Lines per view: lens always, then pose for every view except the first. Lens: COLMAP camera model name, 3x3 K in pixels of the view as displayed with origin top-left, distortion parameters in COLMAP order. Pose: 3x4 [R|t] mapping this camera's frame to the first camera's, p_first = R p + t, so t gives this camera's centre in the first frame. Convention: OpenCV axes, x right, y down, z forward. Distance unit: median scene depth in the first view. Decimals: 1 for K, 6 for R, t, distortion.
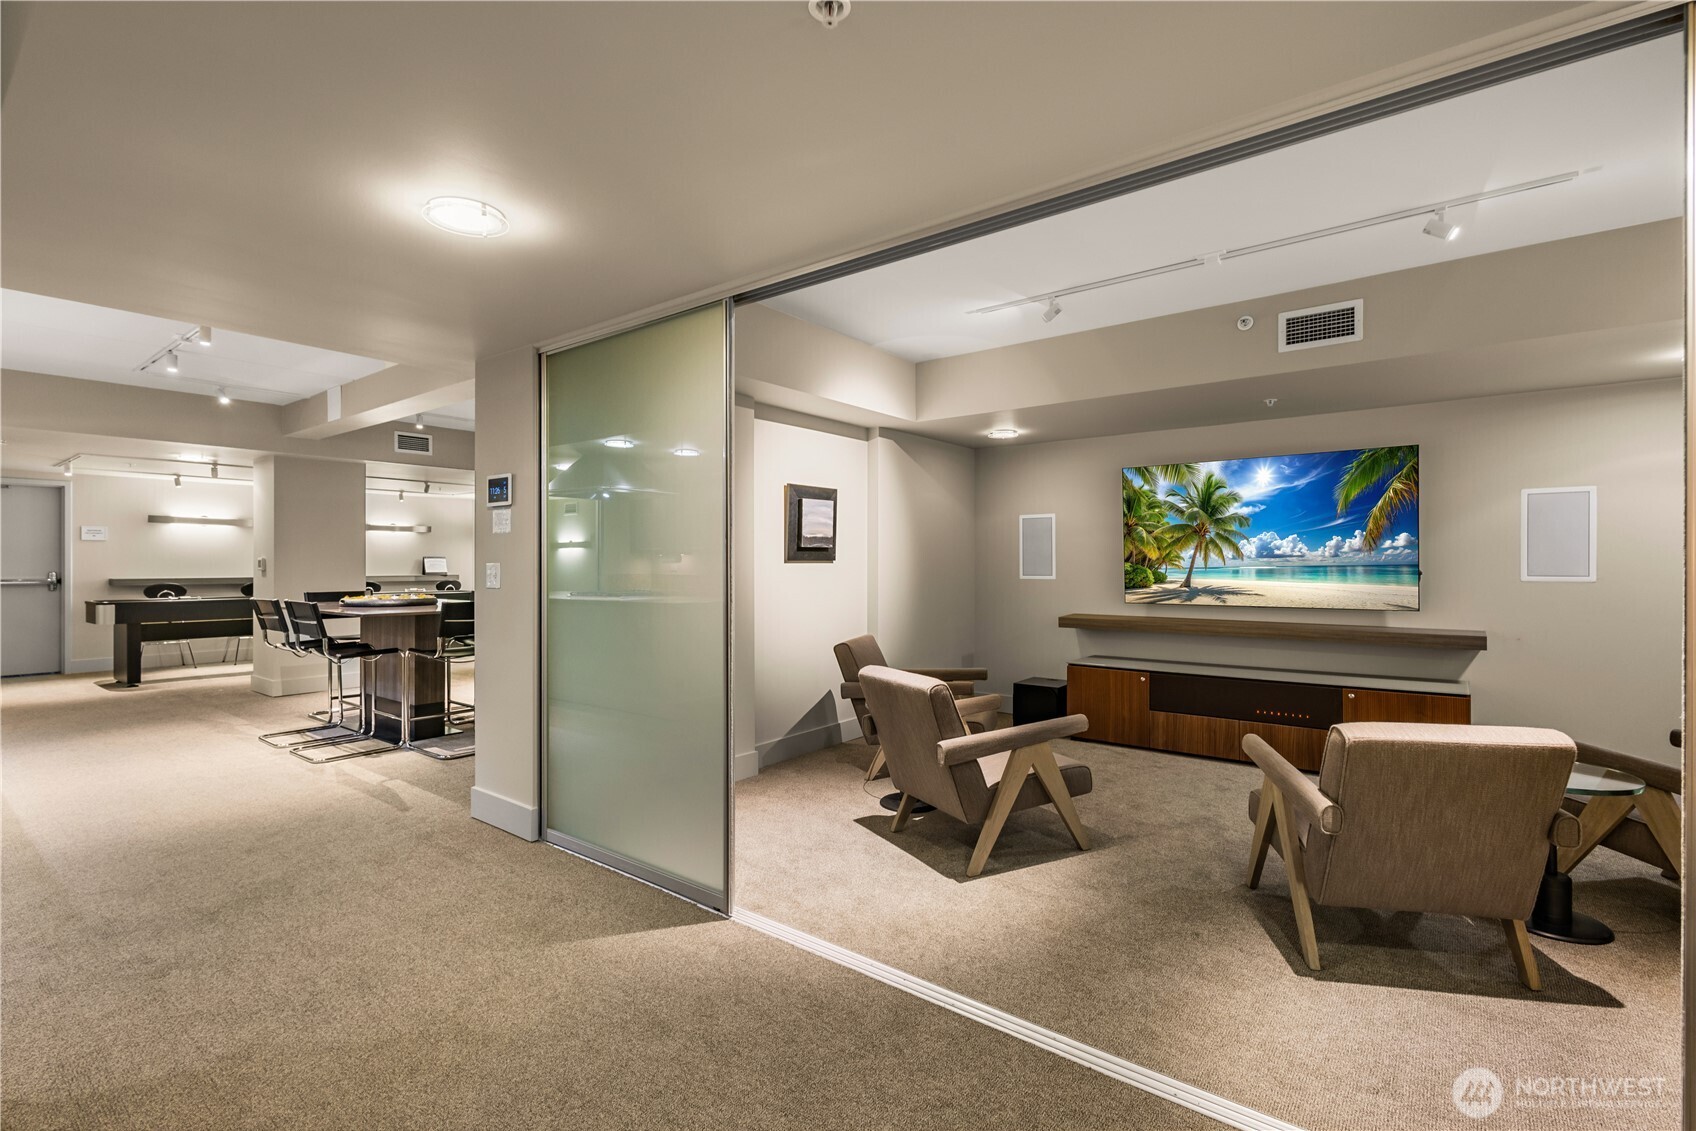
lens RADIAL K [[781.2, 0, 850.3], [0, 781.2, 563.6], [0, 0, 1]] dist [0.005506, -0.001544]
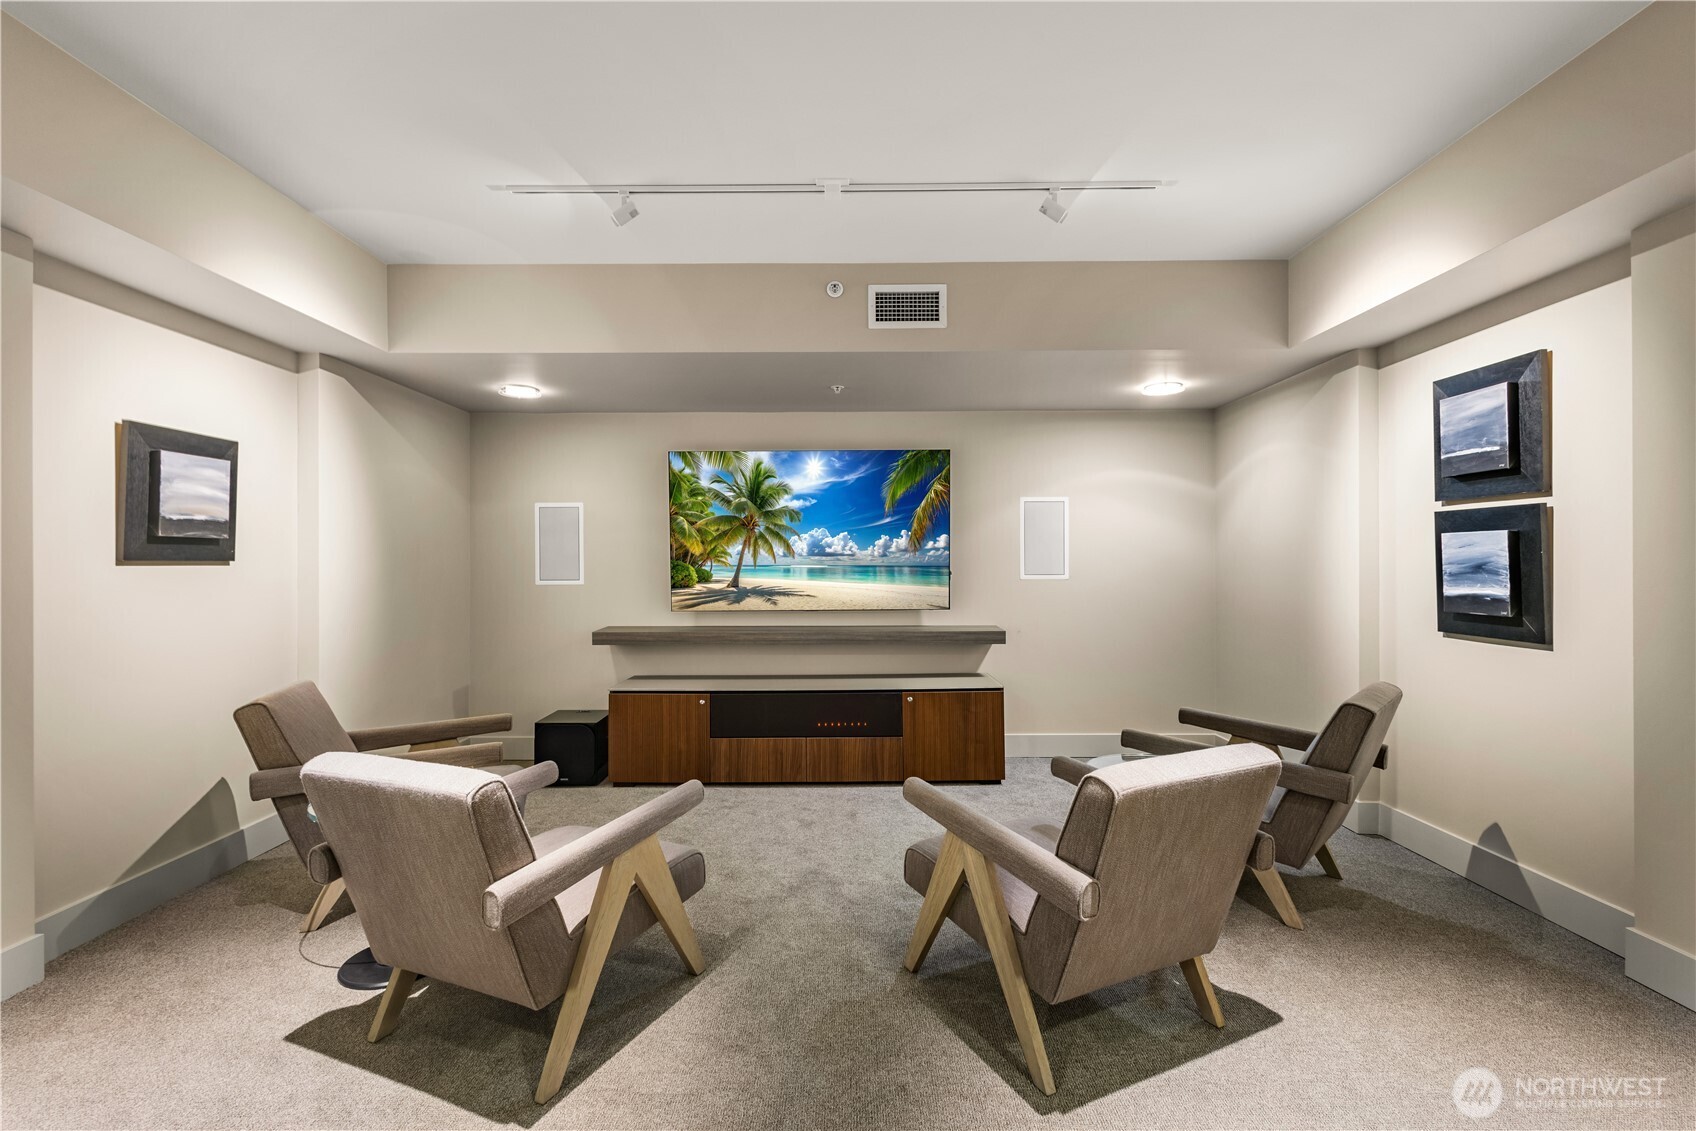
lens RADIAL K [[781.2, 0, 850.7], [0, 781.2, 559.3], [0, 0, 1]] dist [0.005506, -0.001544]
pose [[0.789642, 0.000867, 0.613567, -0.016433], [0.002829, 0.999983, -0.005054, -0.000250], [-0.613561, 0.005727, 0.789627, 0.270575]]
